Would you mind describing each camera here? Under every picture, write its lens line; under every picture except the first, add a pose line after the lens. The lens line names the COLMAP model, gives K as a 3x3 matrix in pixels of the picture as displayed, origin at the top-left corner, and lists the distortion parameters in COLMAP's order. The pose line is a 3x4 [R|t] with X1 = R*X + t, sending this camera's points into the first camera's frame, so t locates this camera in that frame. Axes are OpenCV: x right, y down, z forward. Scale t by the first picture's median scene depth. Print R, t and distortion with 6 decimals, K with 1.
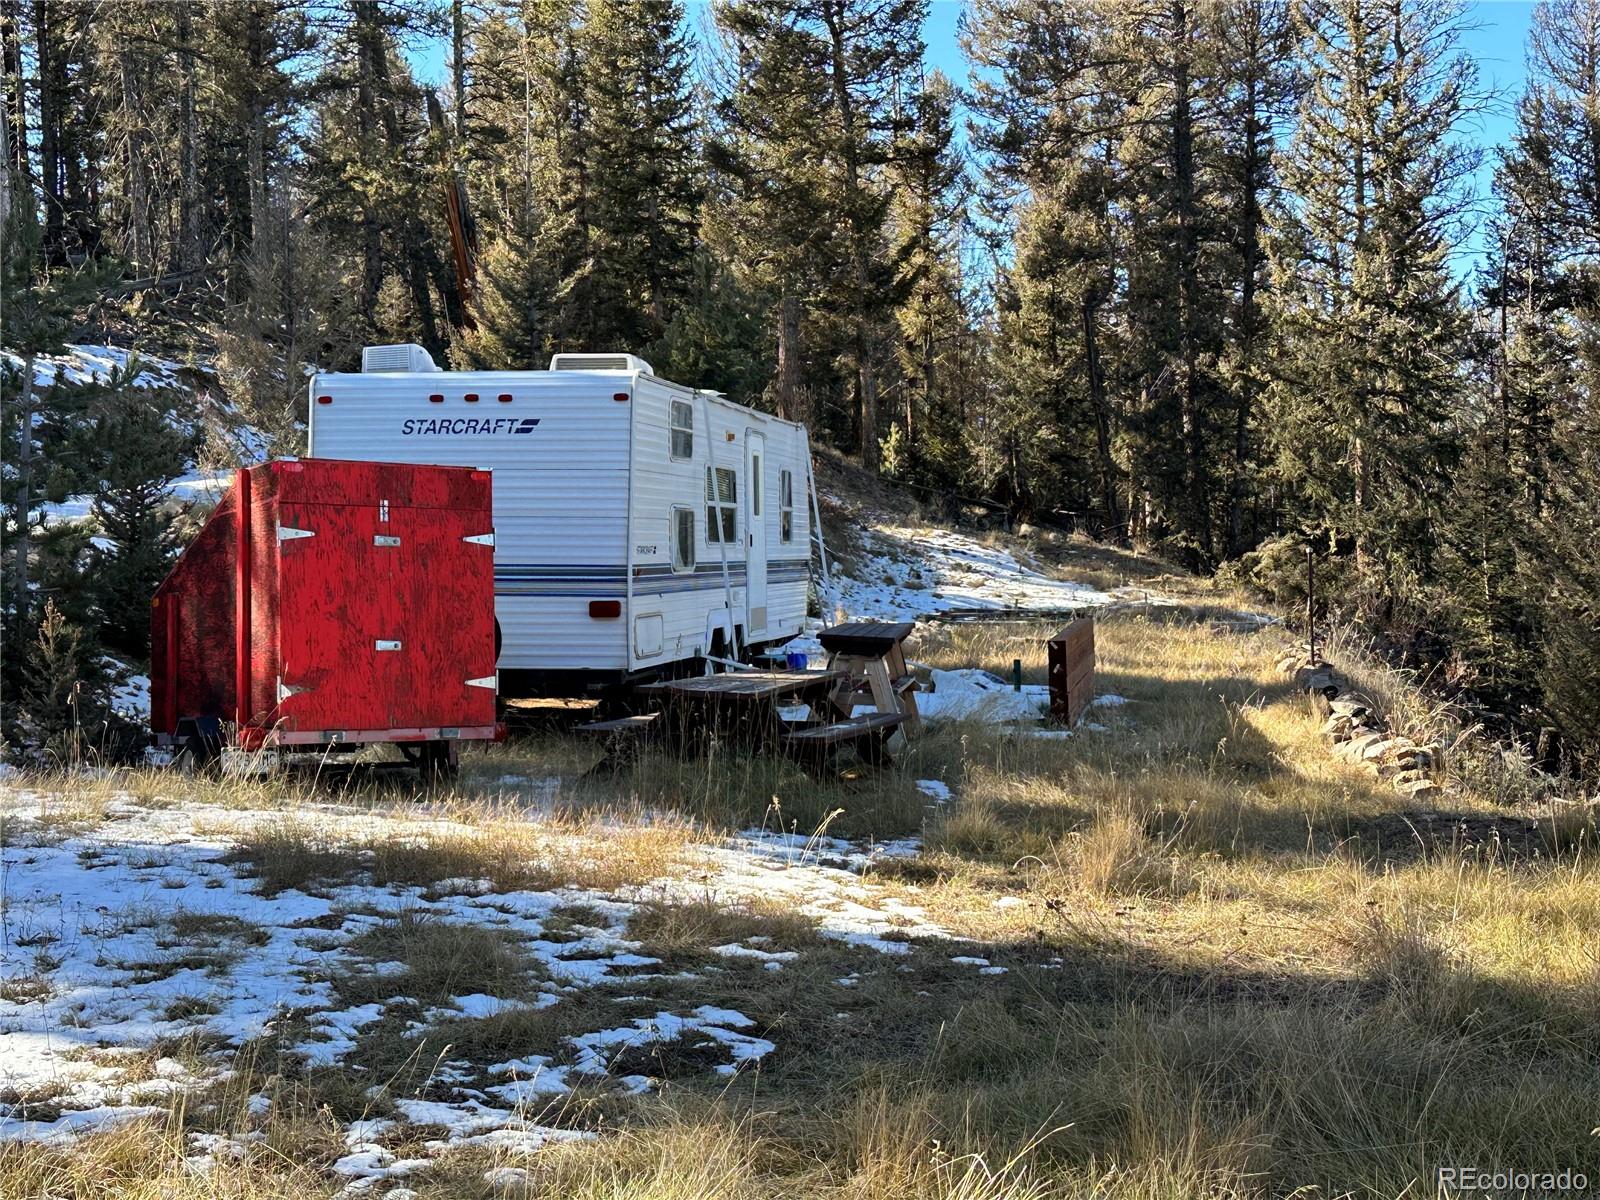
lens RADIAL K [[2094.2, 0, 798.8], [0, 2094.2, 605.6], [0, 0, 1]] dist [0.118773, 0.000000]
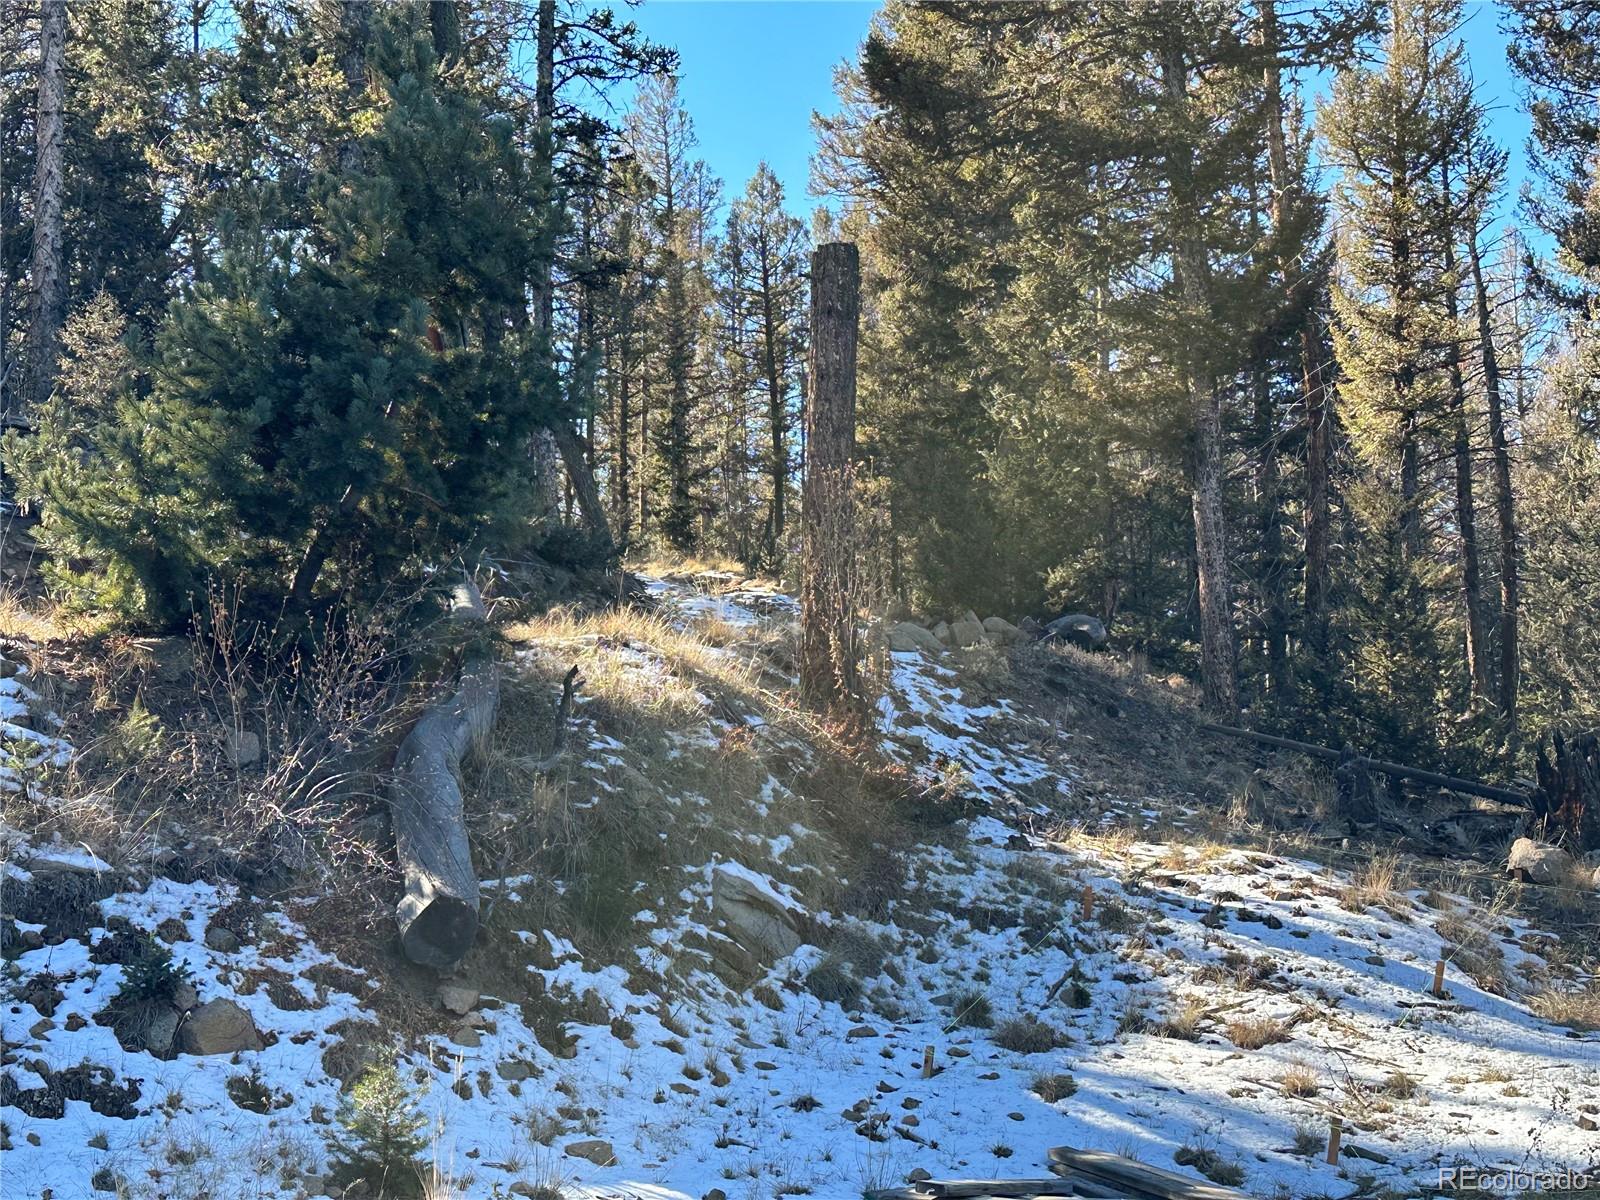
lens RADIAL K [[2094.2, 0, 794.1], [0, 2094.2, 611.0], [0, 0, 1]] dist [0.118773, 0.000000]
pose [[0.944332, -0.020993, -0.328323, 0.118382], [-0.025443, 0.990313, -0.136499, -0.026315], [0.328008, 0.137253, 0.934651, 0.652921]]
